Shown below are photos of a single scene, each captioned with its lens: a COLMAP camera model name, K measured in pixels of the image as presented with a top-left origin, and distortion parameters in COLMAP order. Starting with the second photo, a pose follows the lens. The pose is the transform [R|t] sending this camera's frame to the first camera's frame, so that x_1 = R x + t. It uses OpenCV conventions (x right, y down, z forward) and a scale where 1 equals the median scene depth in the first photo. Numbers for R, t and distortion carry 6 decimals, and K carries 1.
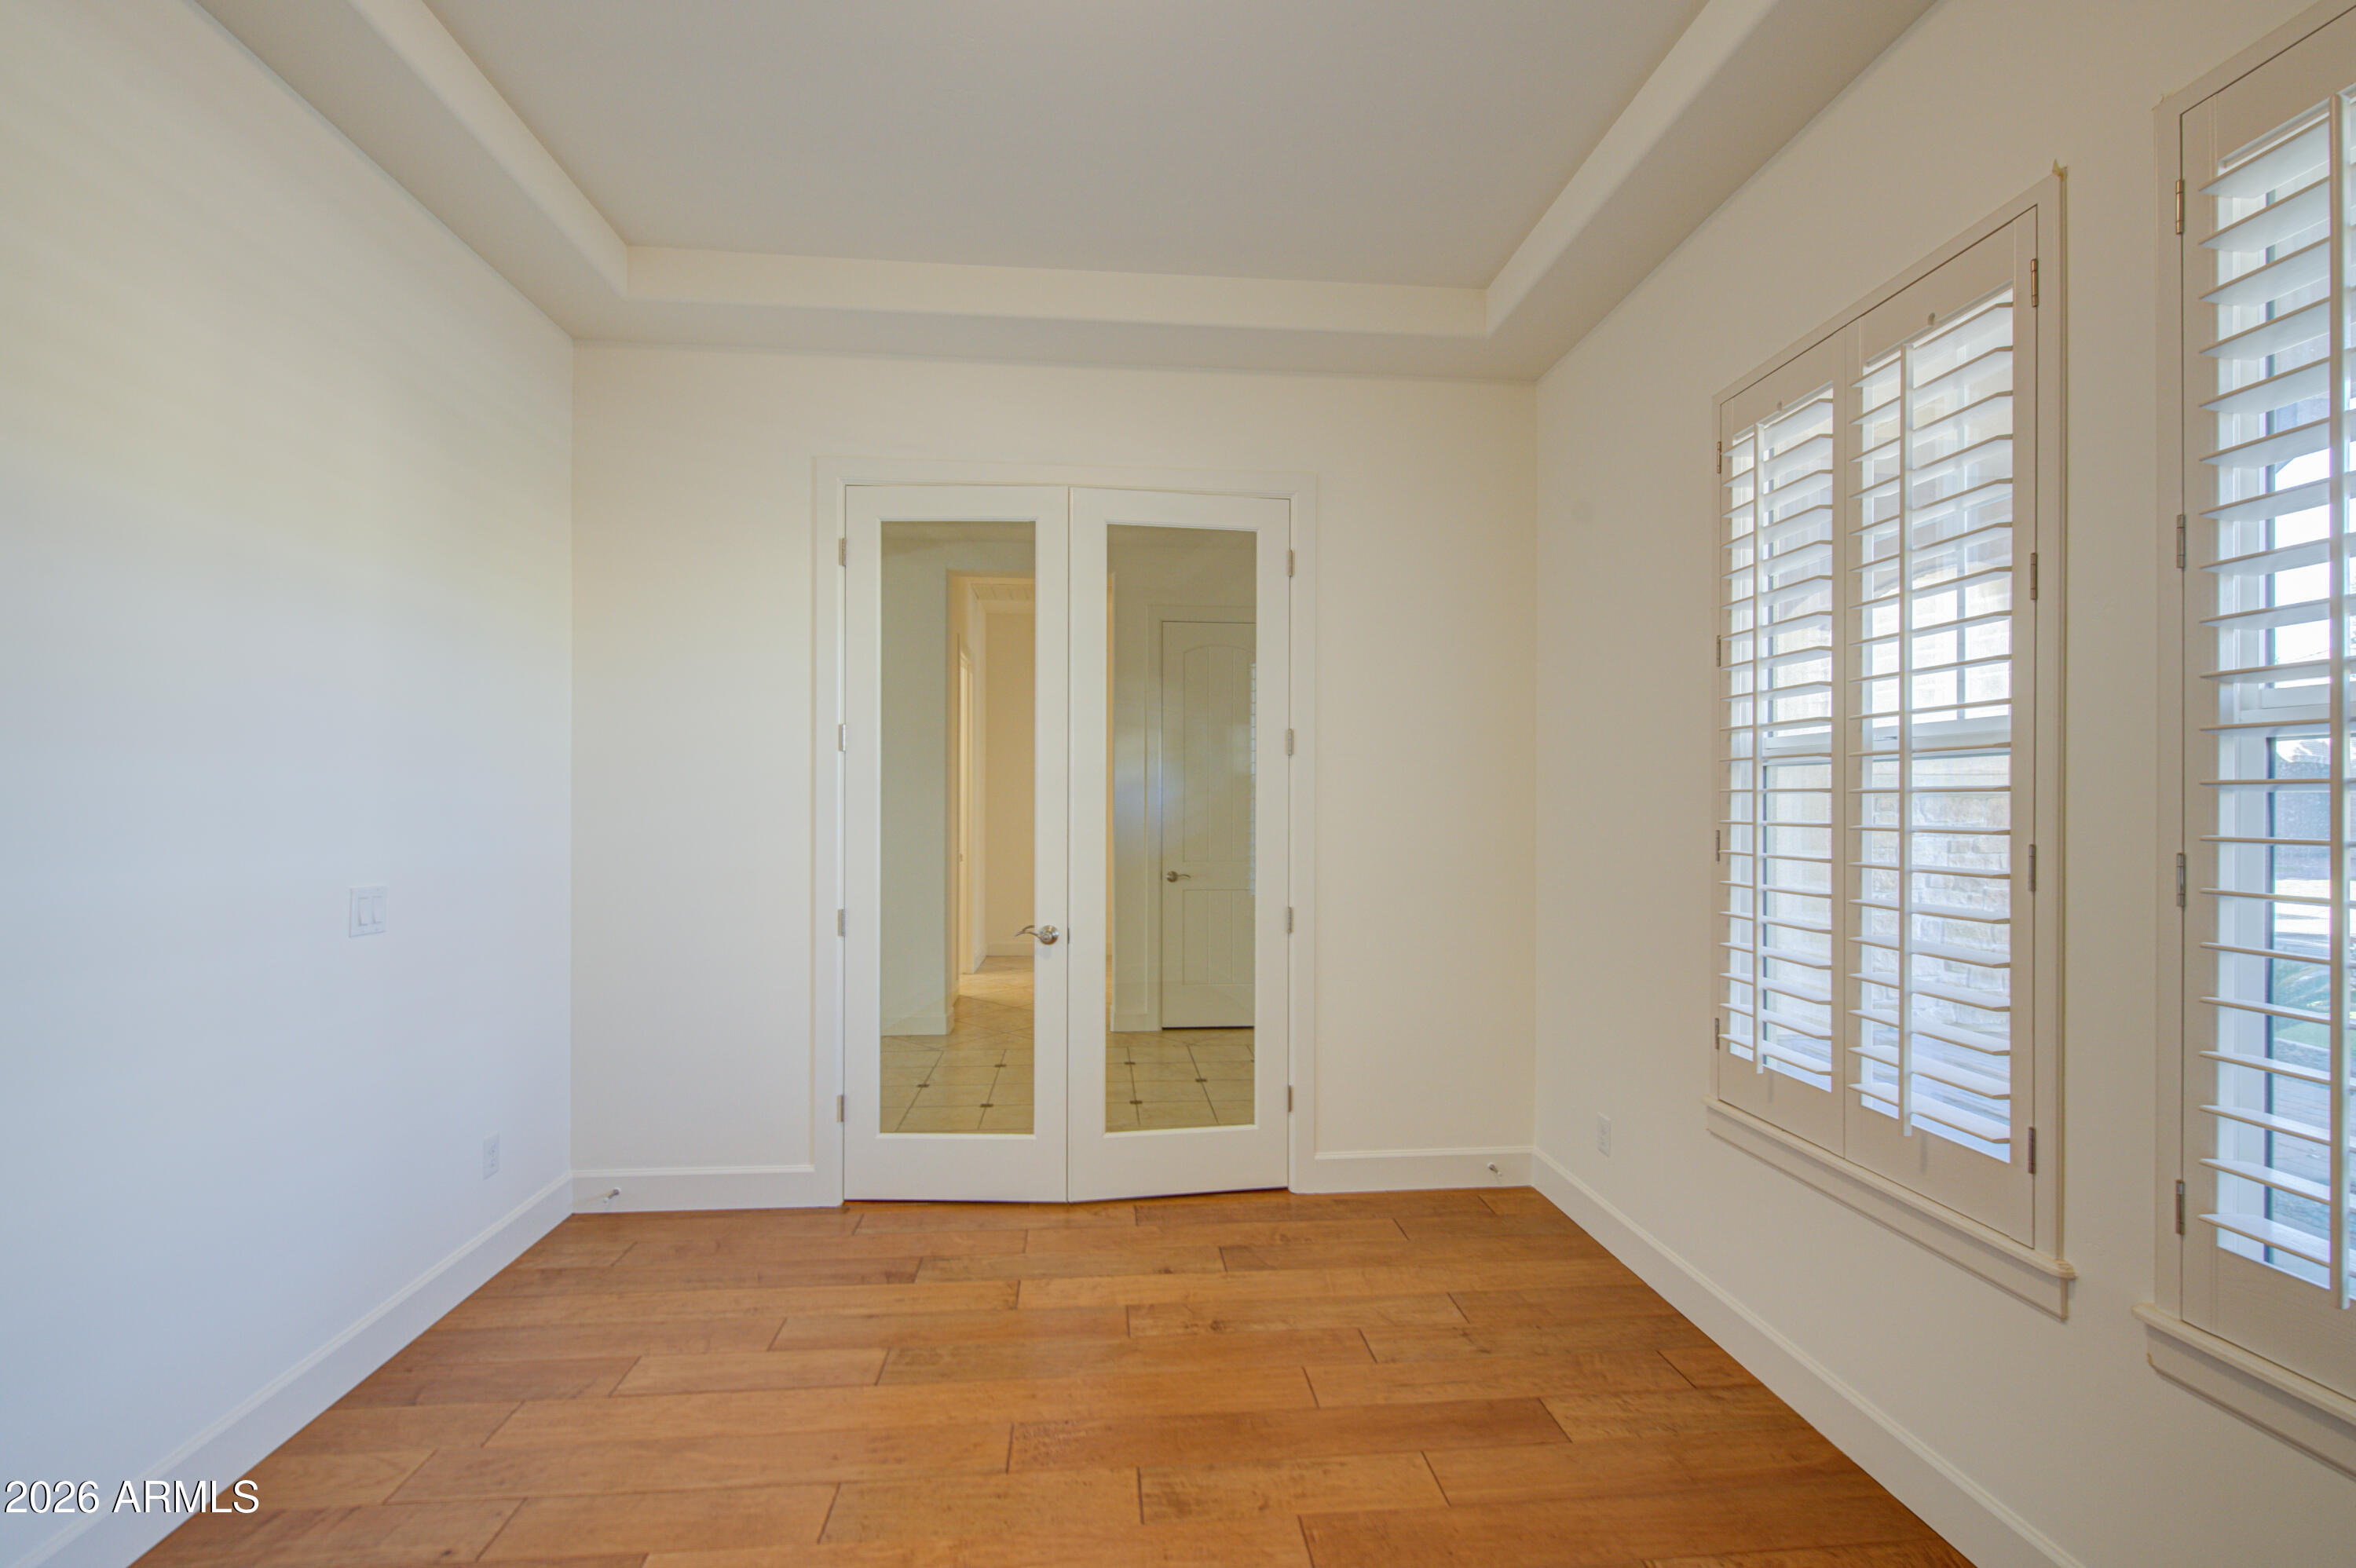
lens RADIAL K [[971.7, 0, 1176.1], [0, 971.7, 822.2], [0, 0, 1]] dist [0.001989, -0.003350]
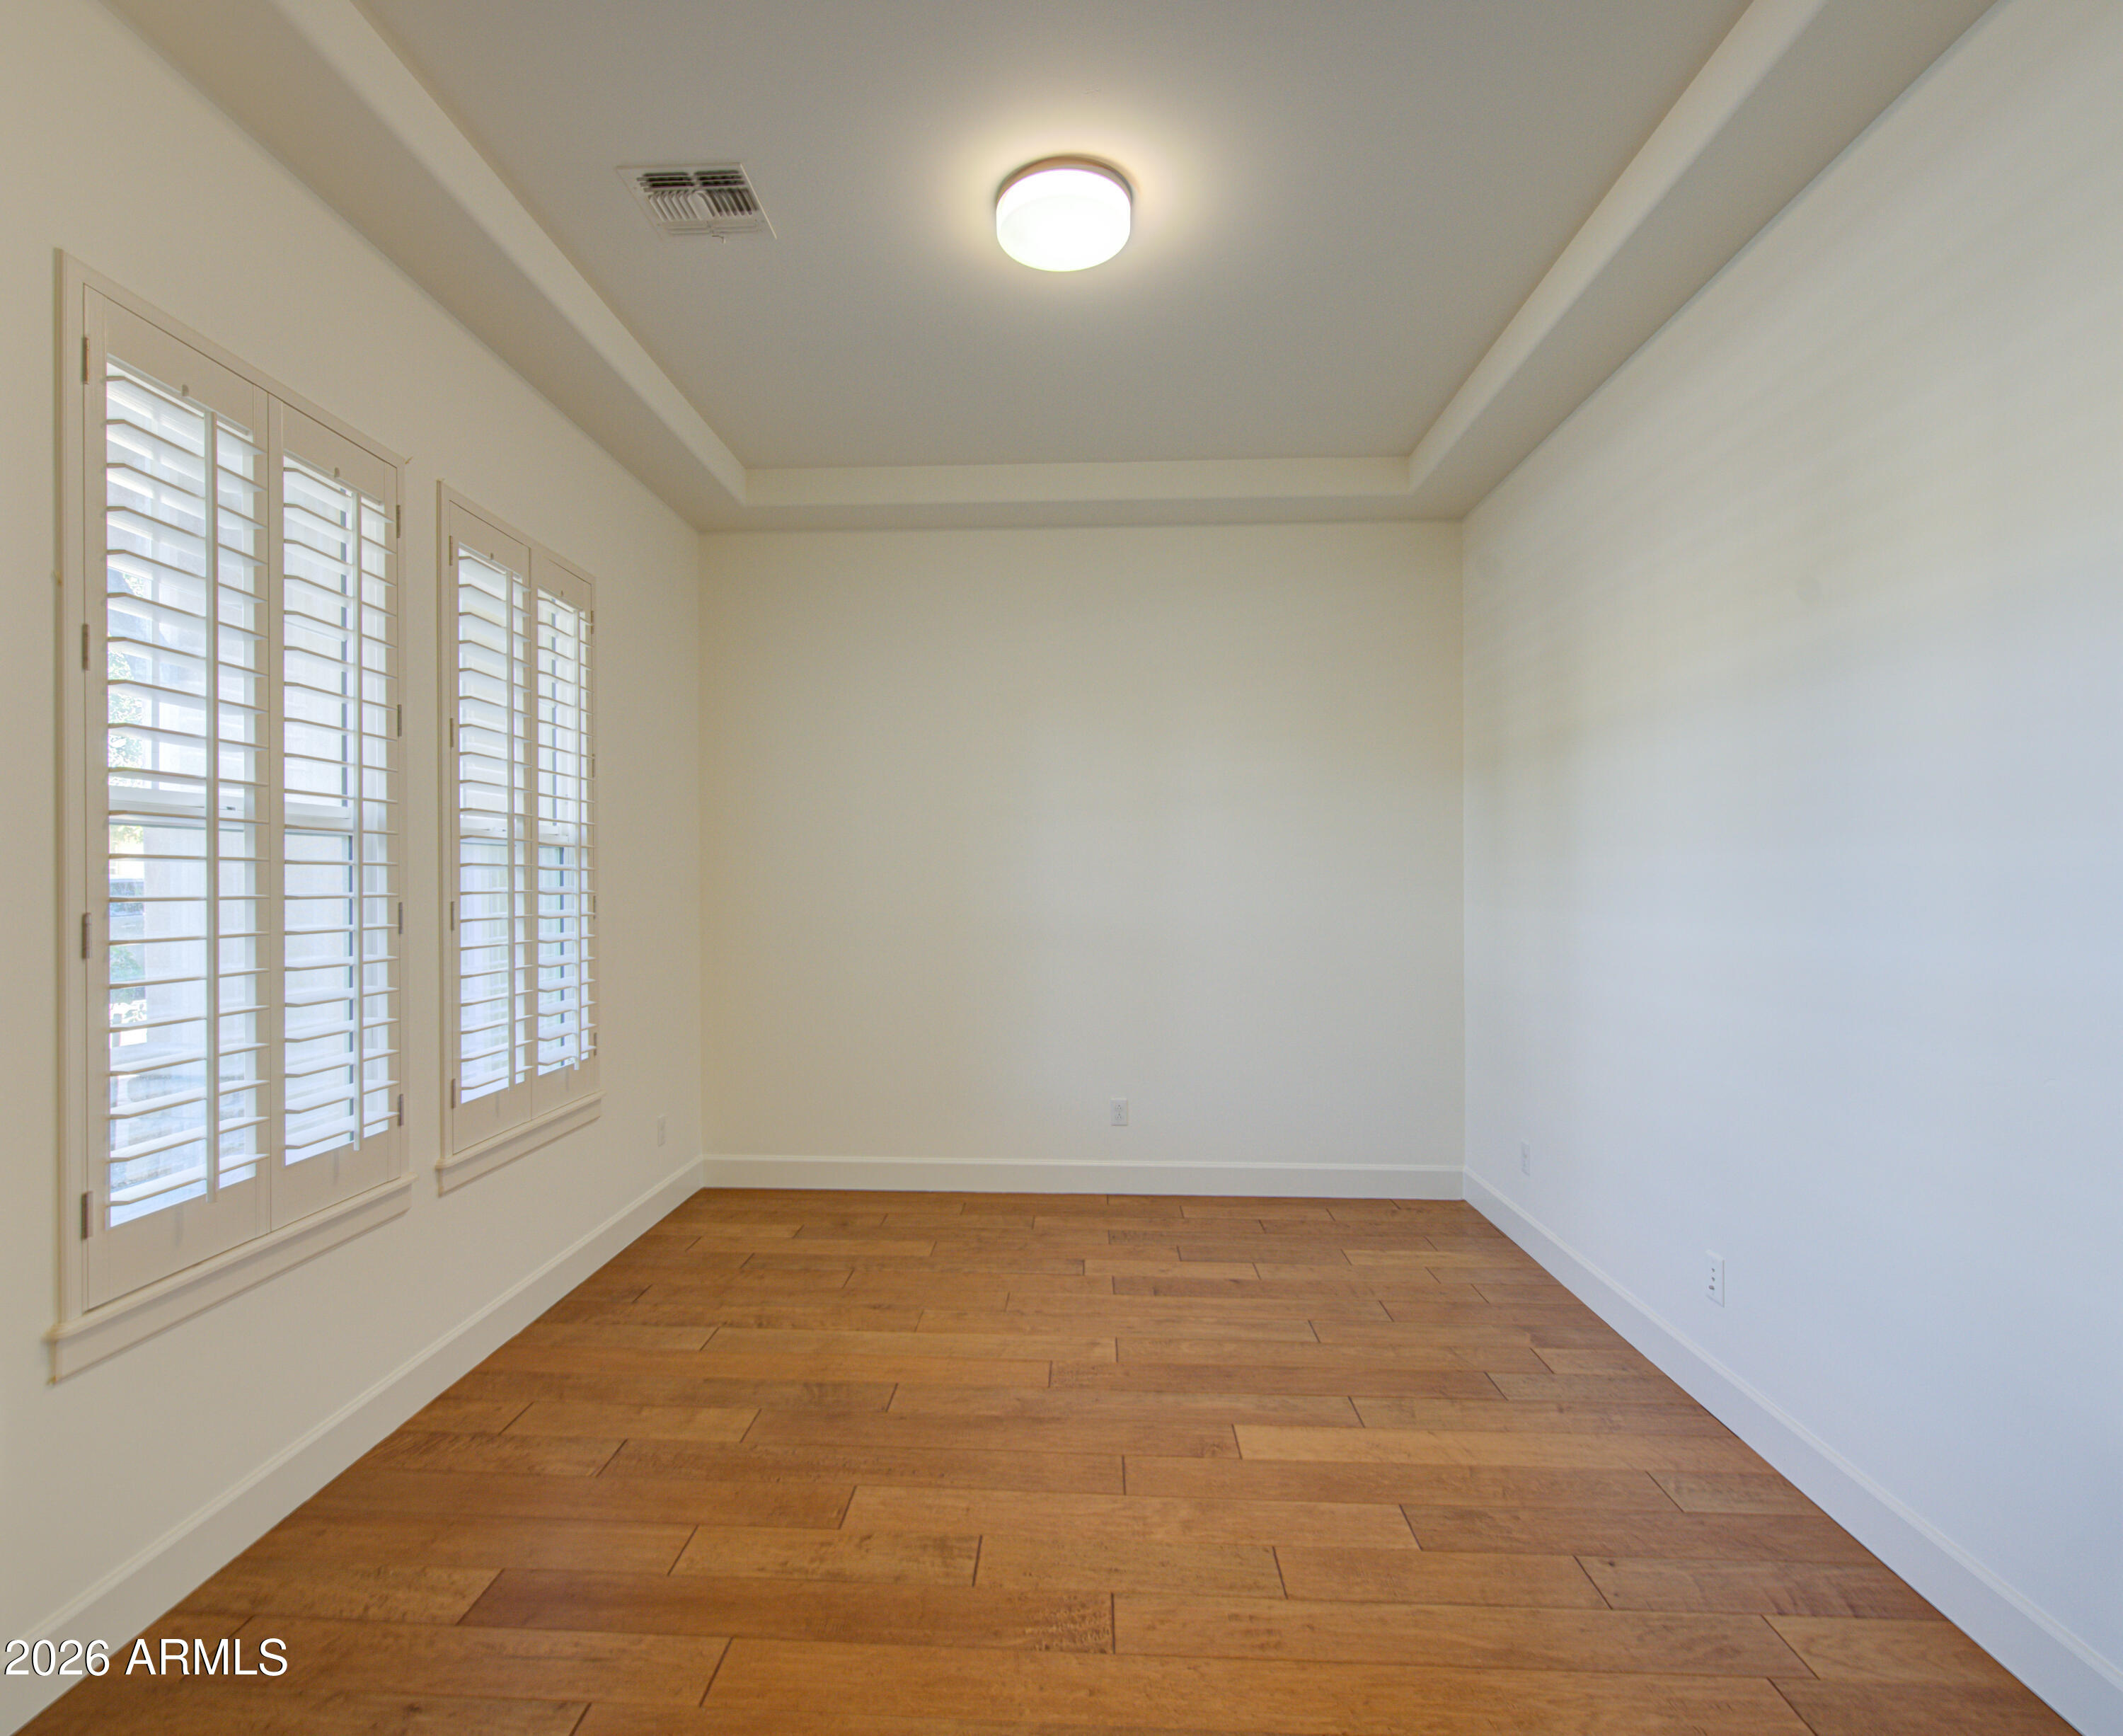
lens RADIAL K [[1093.7, 0, 1061.5], [0, 1093.7, 868.0], [0, 0, 1]] dist [-0.000071, -0.000073]
pose [[-0.993285, -0.004222, 0.115617, -0.242094], [-0.003048, 0.999942, 0.010325, -0.039230], [-0.115654, 0.009903, -0.993240, 2.024525]]
